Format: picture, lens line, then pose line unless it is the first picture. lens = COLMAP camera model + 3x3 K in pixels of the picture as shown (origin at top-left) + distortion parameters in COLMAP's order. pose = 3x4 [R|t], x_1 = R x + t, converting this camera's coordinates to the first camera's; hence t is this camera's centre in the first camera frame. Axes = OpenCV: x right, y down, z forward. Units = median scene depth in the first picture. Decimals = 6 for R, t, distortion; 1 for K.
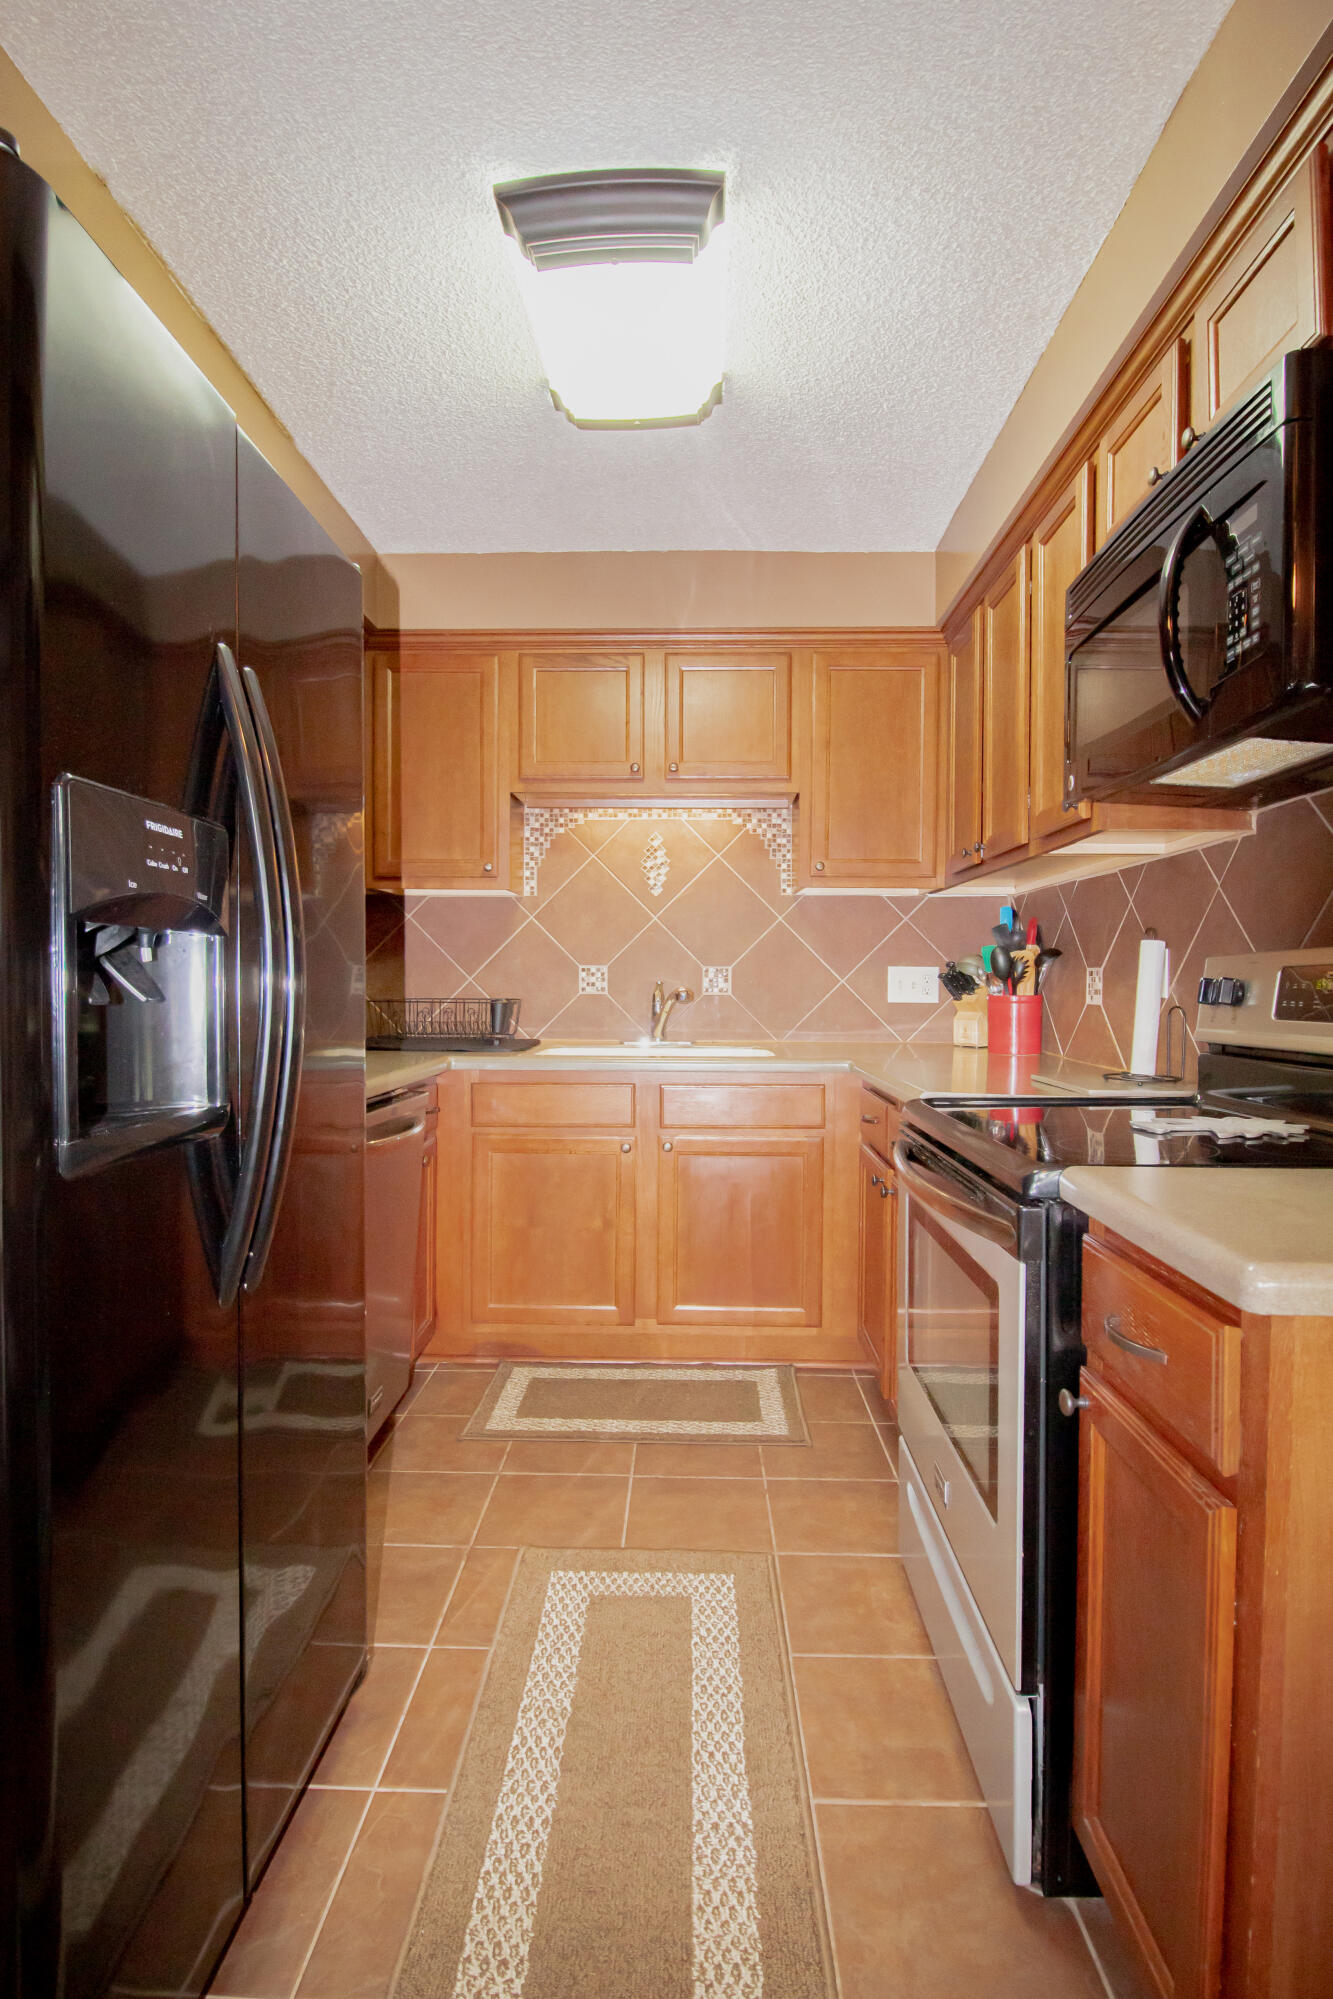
lens RADIAL K [[953.5, 0, 671.2], [0, 953.5, 996.0], [0, 0, 1]] dist [-0.004953, -0.002057]
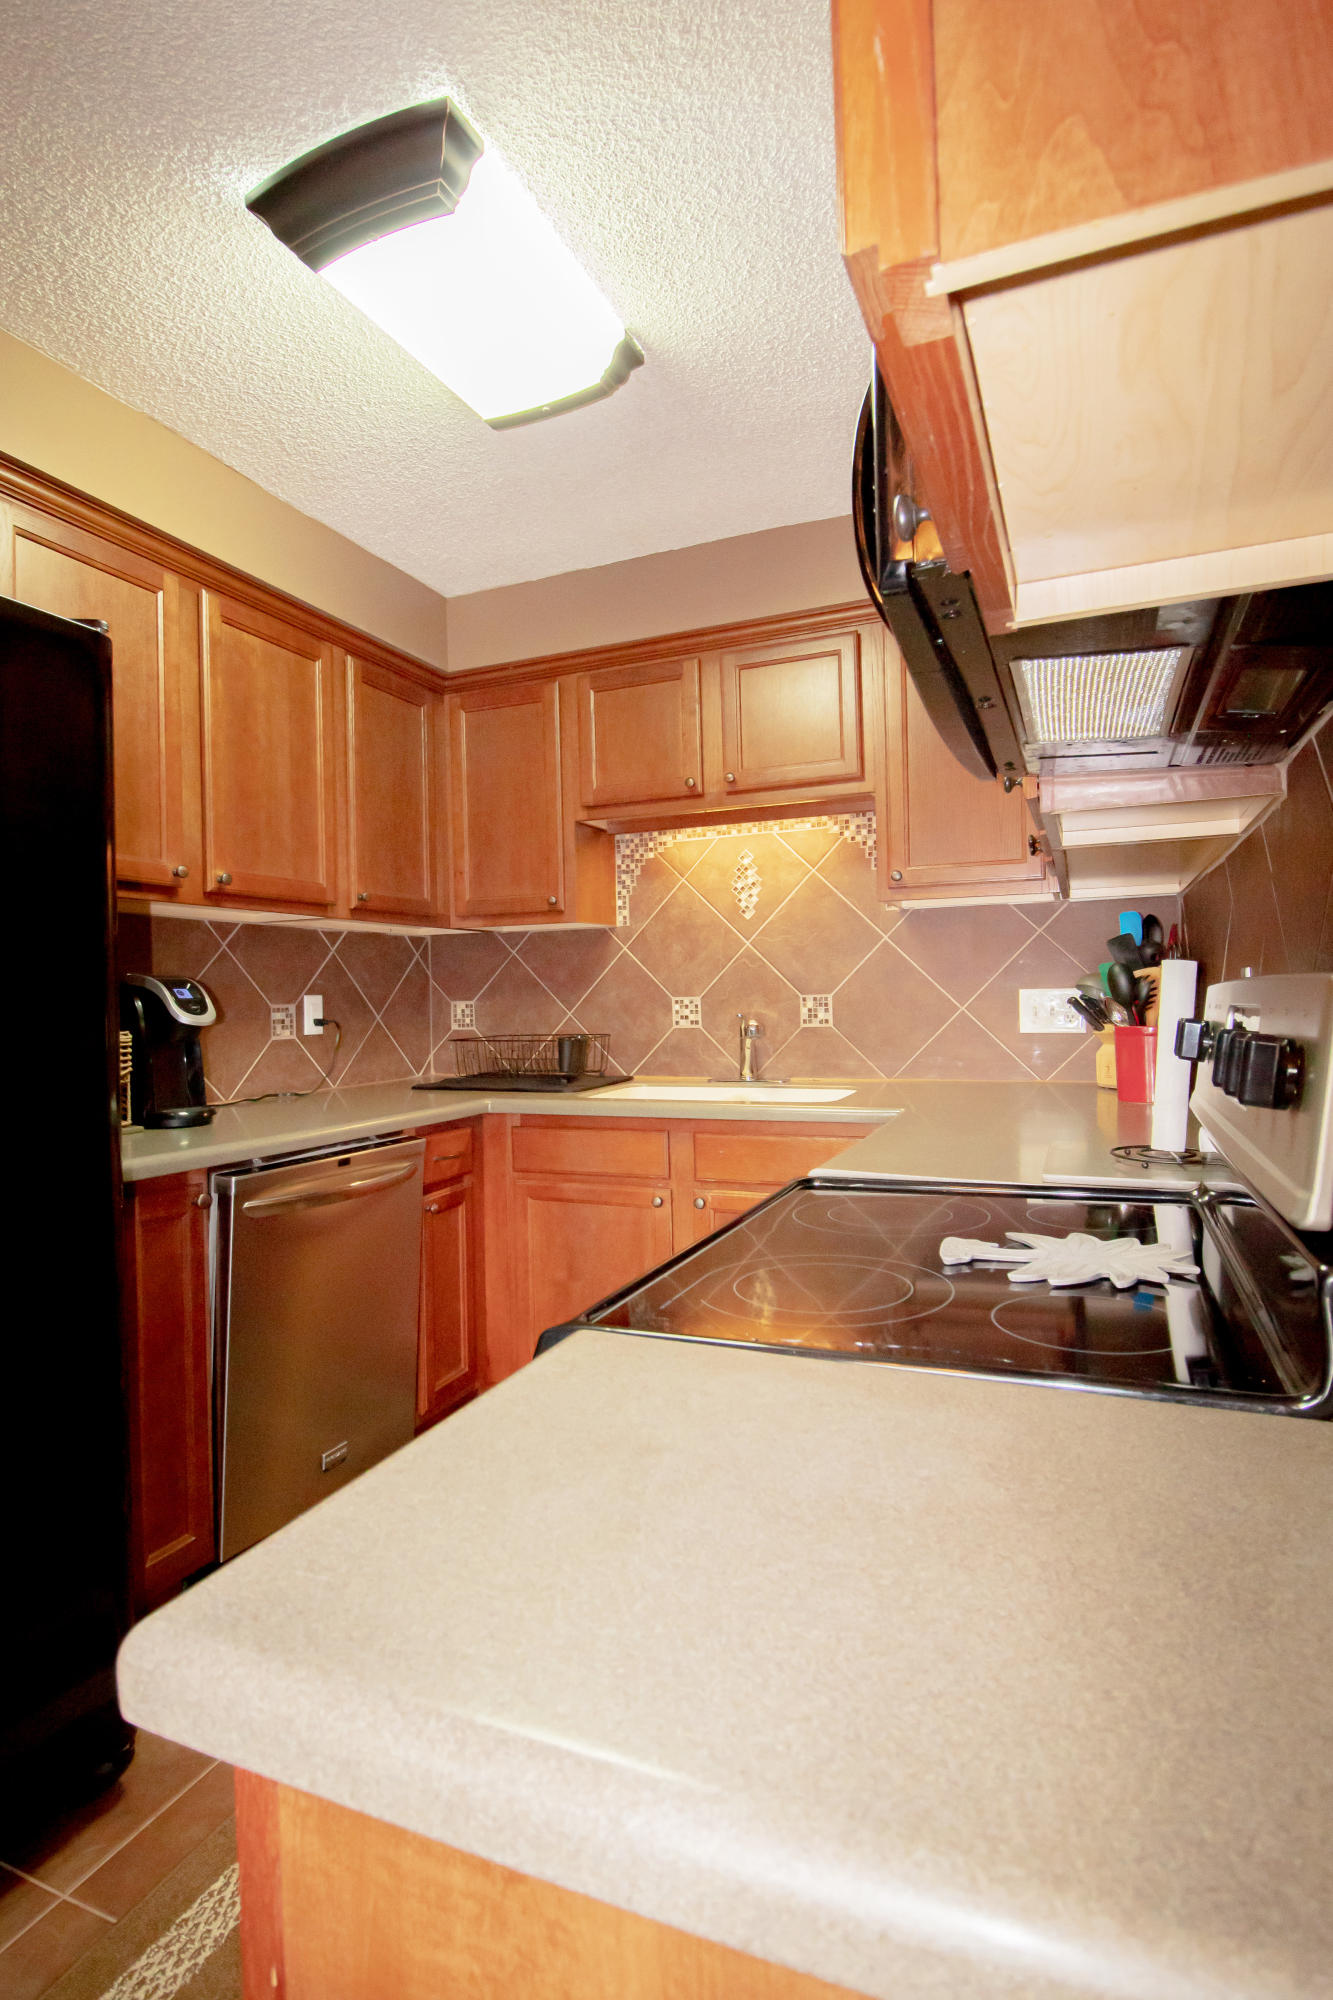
lens RADIAL K [[953.9, 0, 672.3], [0, 953.9, 999.0], [0, 0, 1]] dist [-0.004953, -0.002057]
pose [[0.935849, -0.023267, -0.351632, 0.236624], [0.017396, 0.999652, -0.019847, -0.011973], [0.351971, 0.012457, 0.935928, 0.123246]]
